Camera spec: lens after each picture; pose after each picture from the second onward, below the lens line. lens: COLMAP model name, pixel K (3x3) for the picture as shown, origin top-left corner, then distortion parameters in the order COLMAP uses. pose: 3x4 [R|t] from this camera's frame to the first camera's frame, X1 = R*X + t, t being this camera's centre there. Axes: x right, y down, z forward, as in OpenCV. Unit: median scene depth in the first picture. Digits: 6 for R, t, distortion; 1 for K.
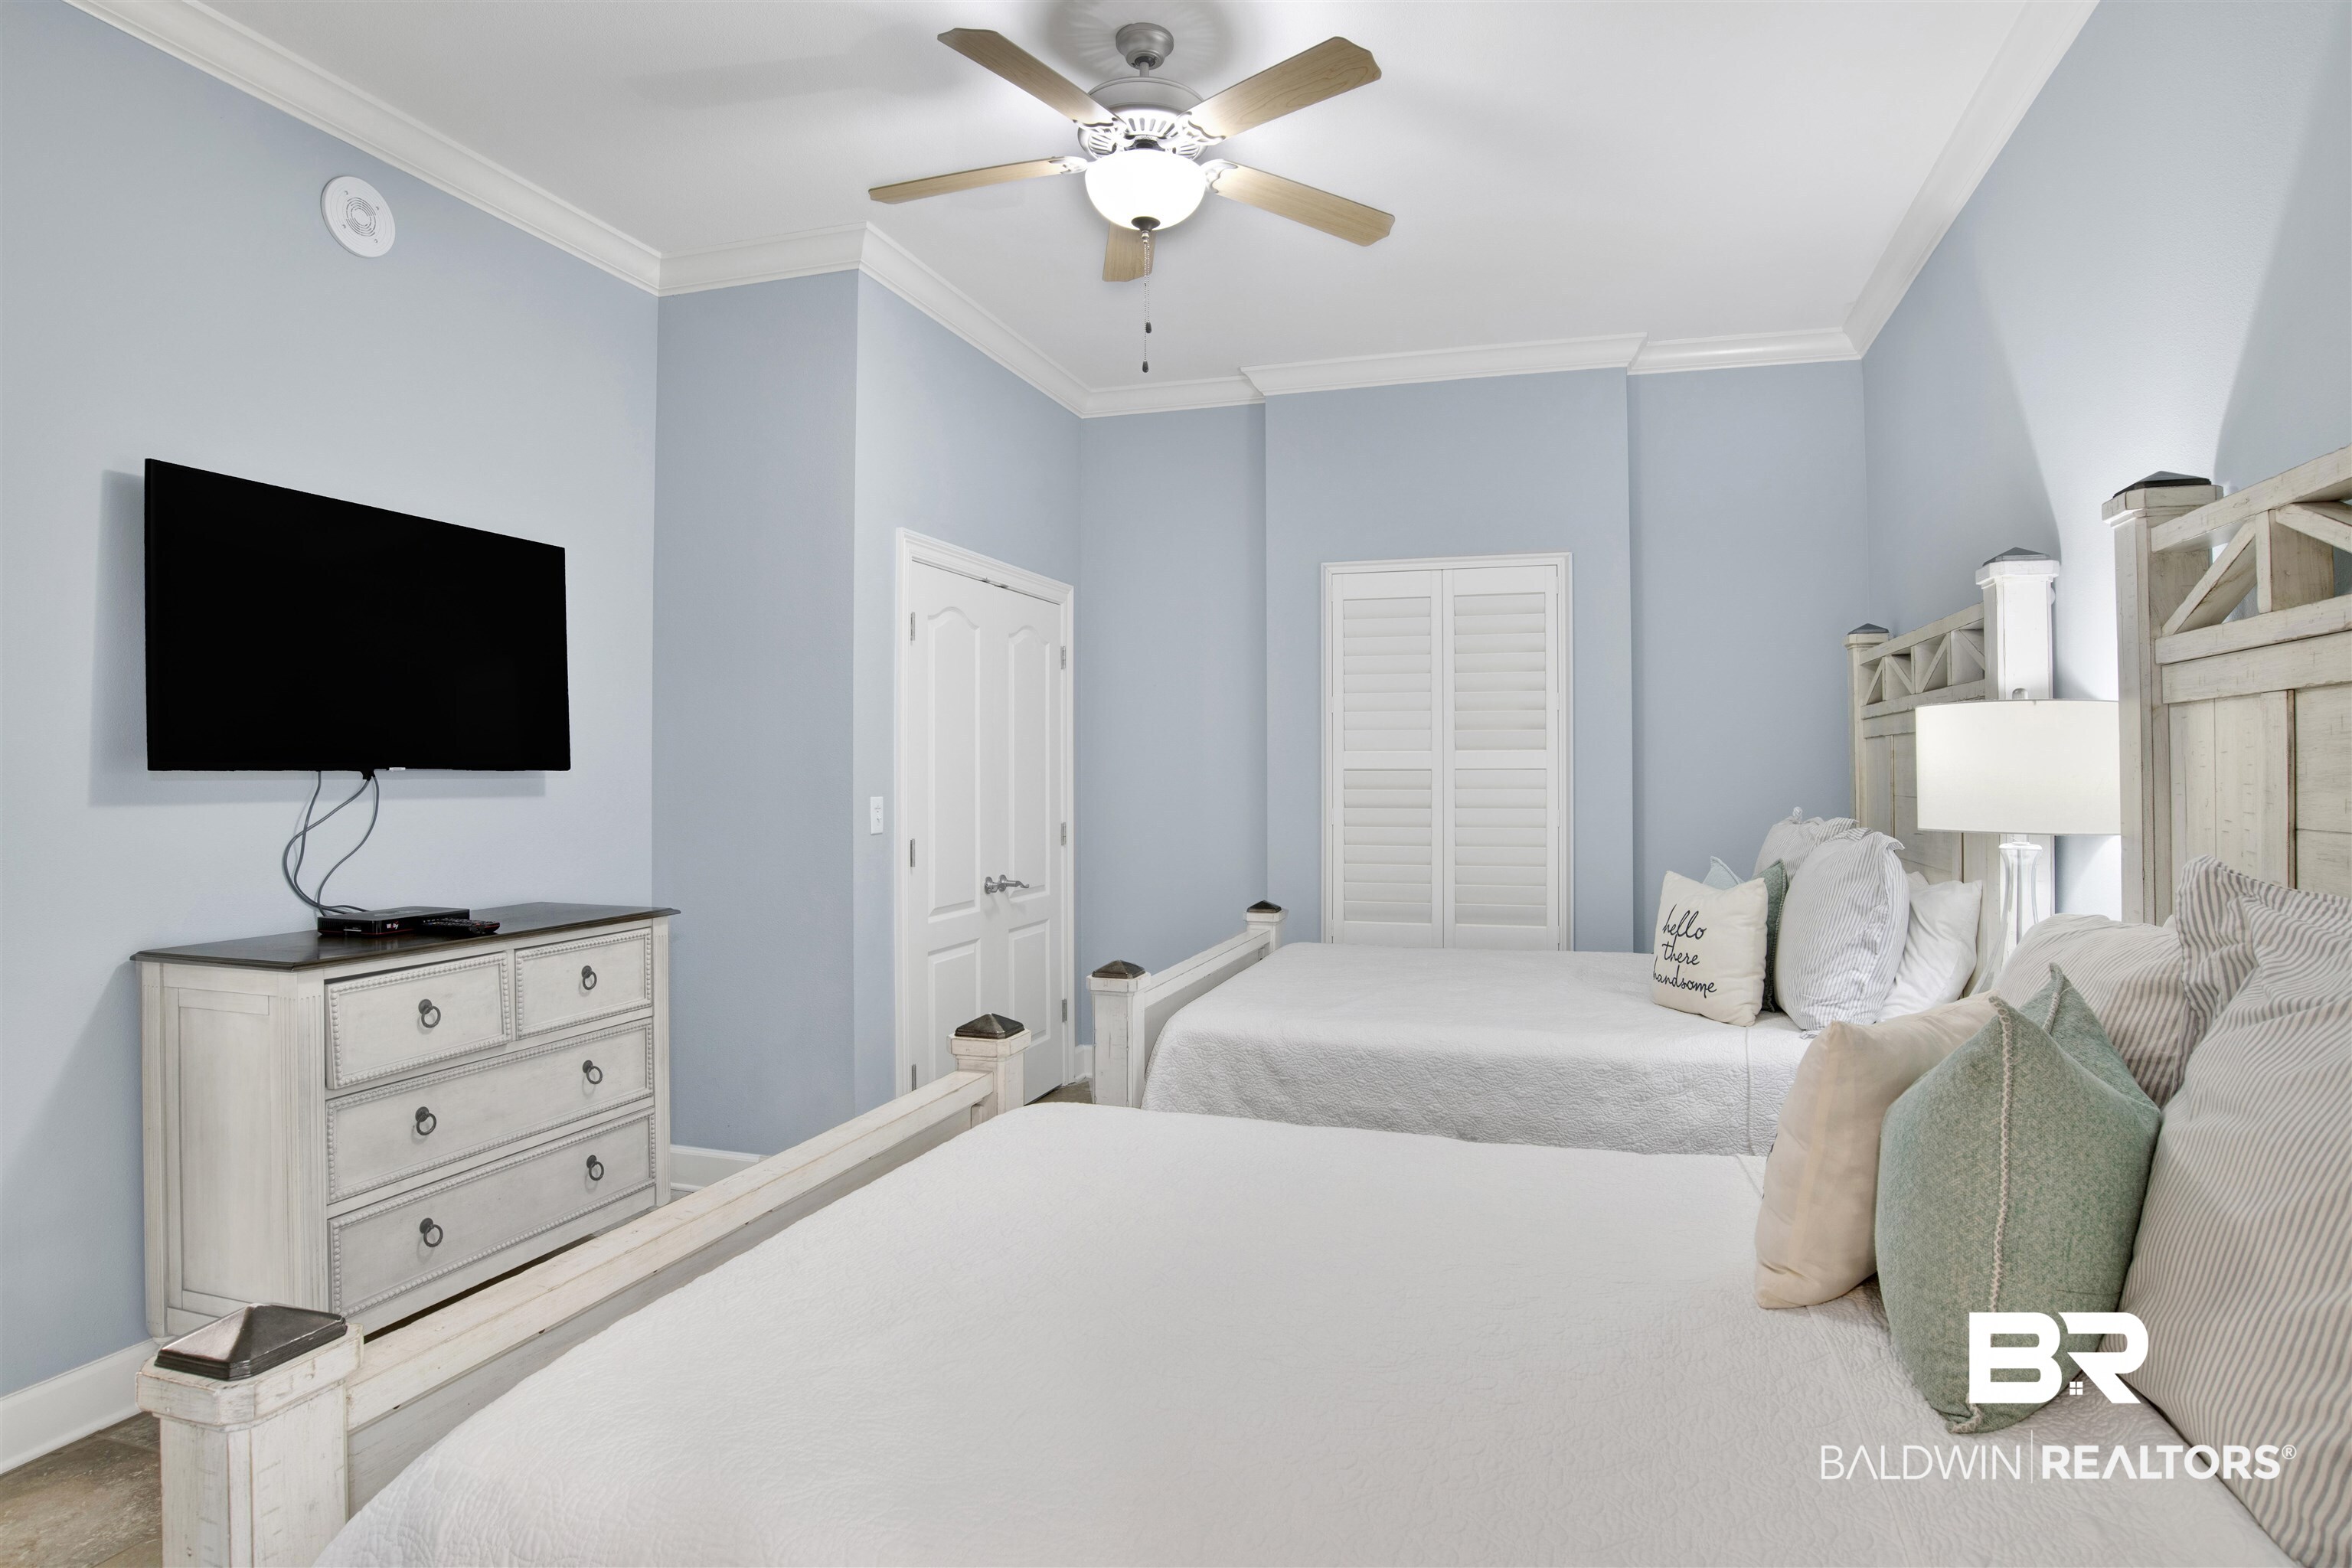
lens RADIAL K [[1258.1, 0, 1218.7], [0, 1258.1, 778.2], [0, 0, 1]] dist [-0.070163, 0.020640]
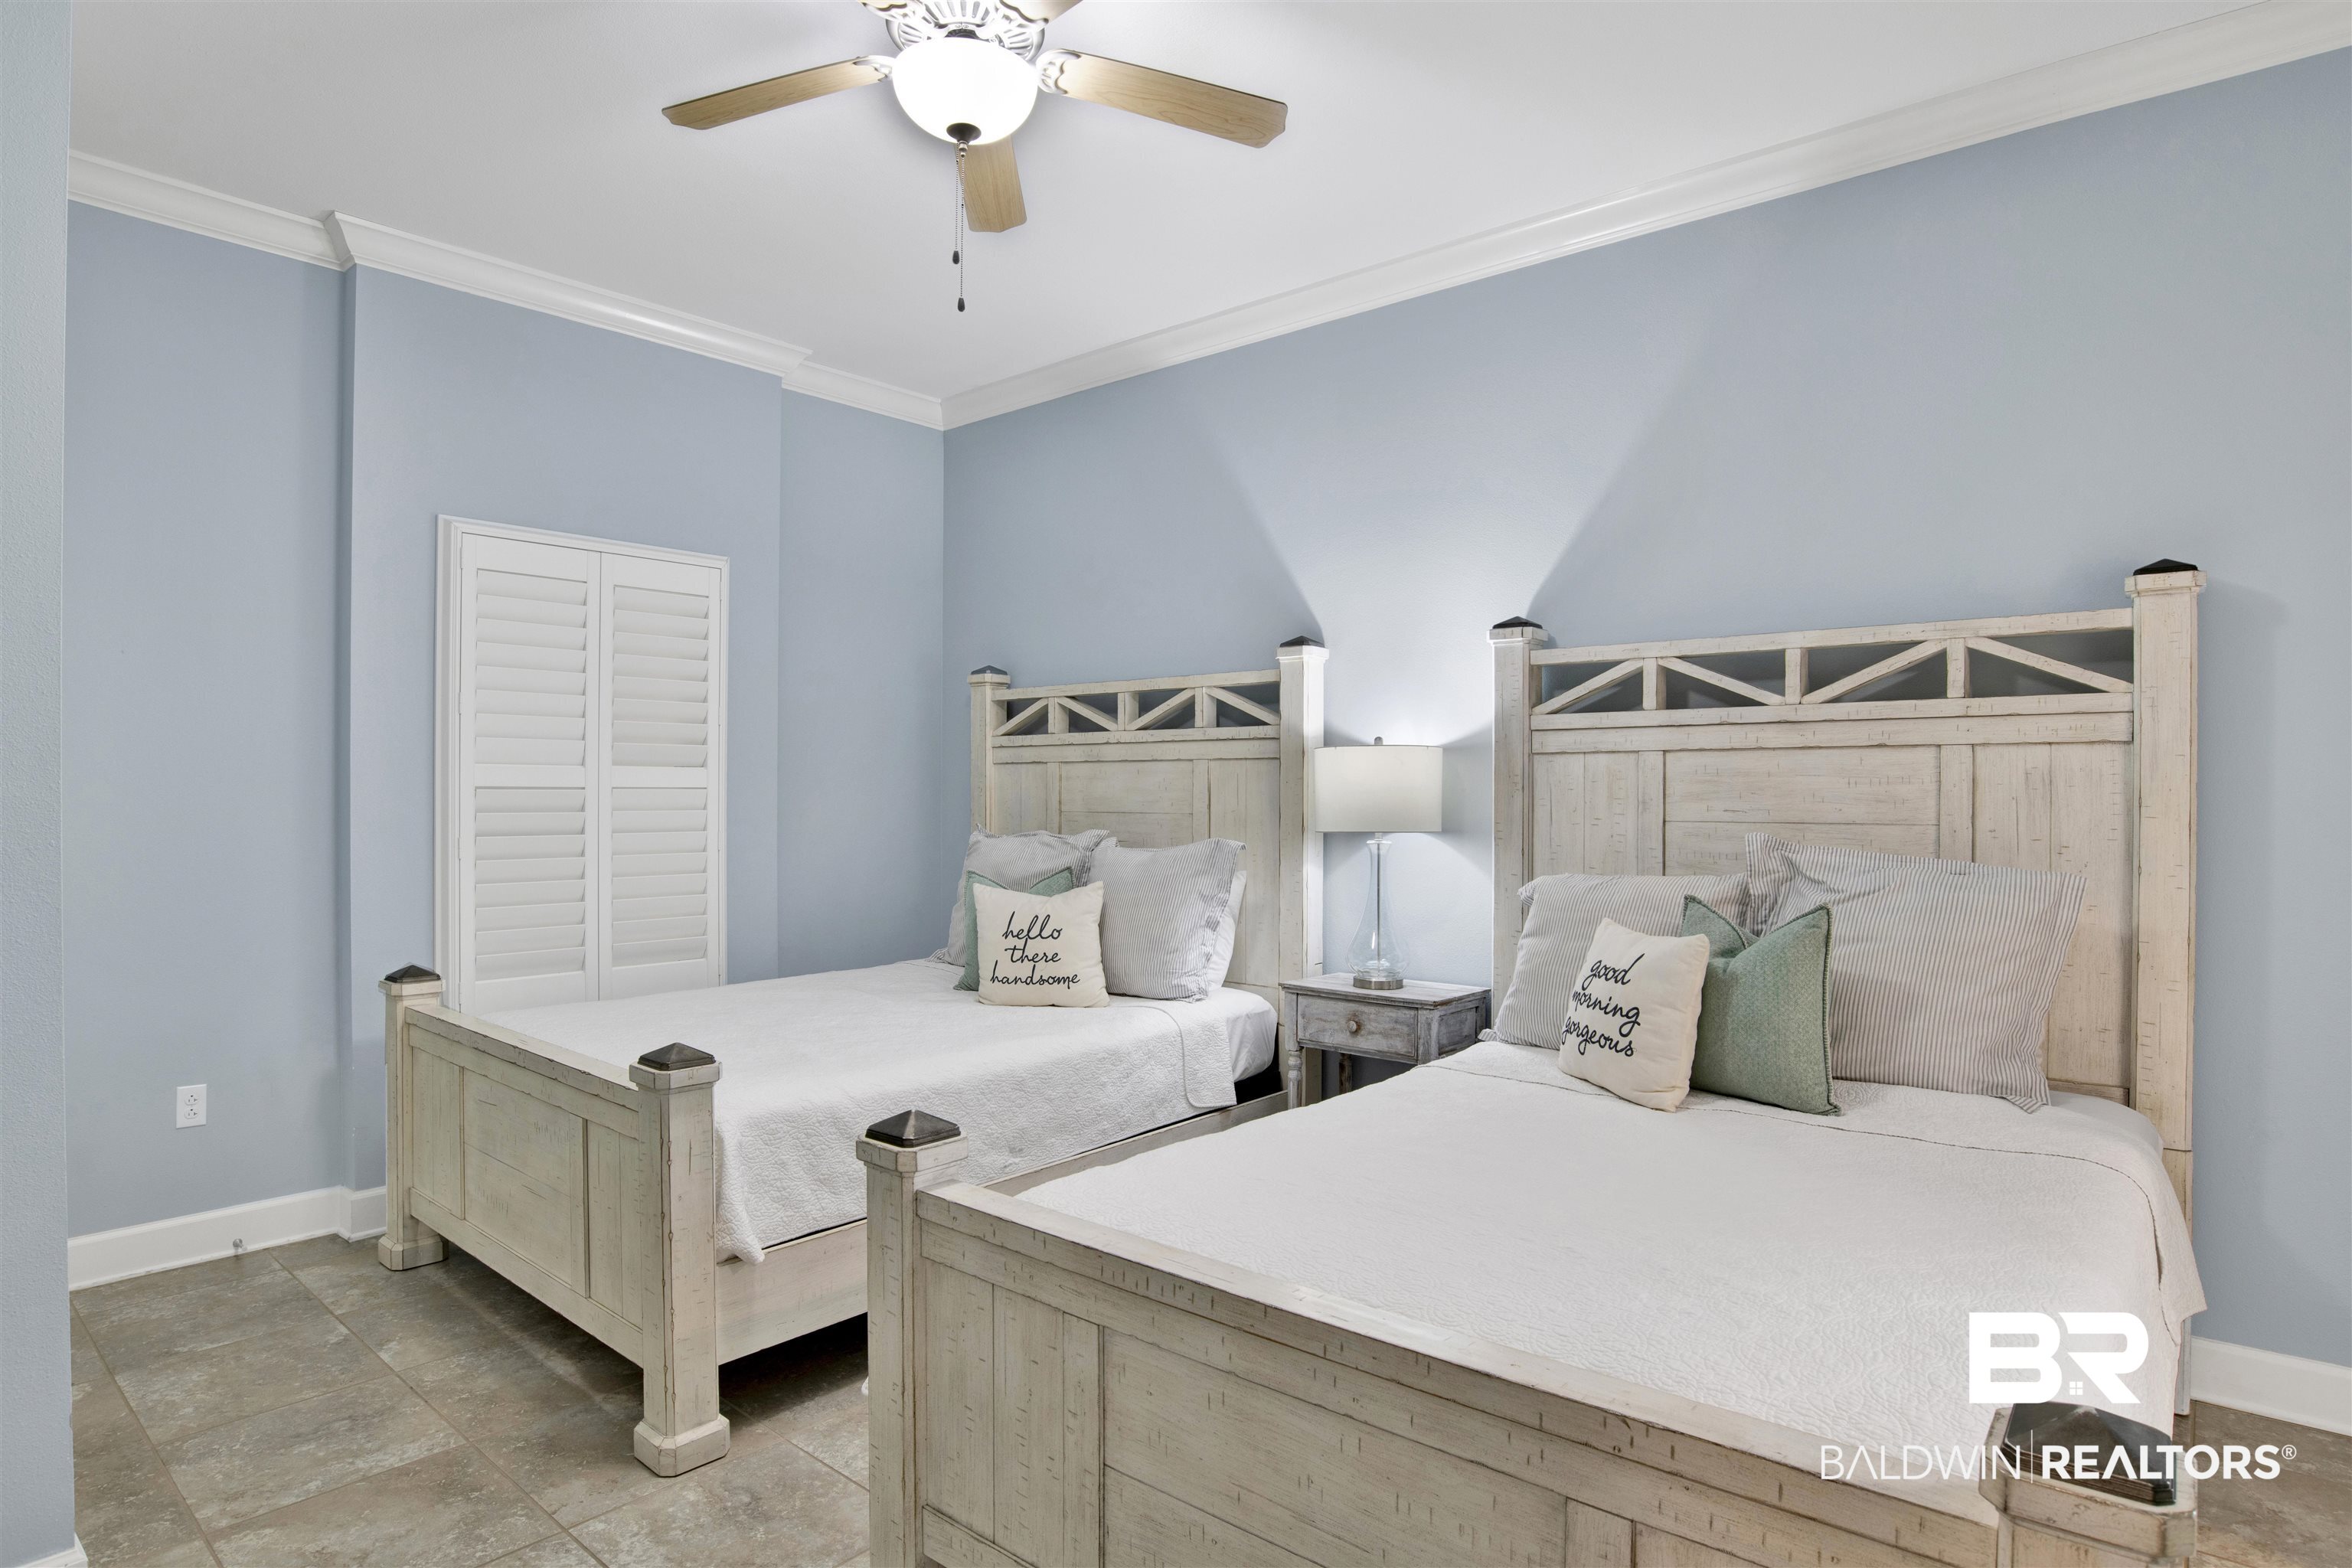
lens RADIAL K [[1258.1, 0, 1218.7], [0, 1258.1, 778.2], [0, 0, 1]] dist [-0.070163, 0.020640]
pose [[0.391722, 0.018221, 0.919903, -0.602397], [0.001798, 0.999787, -0.020569, 0.006727], [-0.920082, 0.009711, 0.391606, 0.407453]]
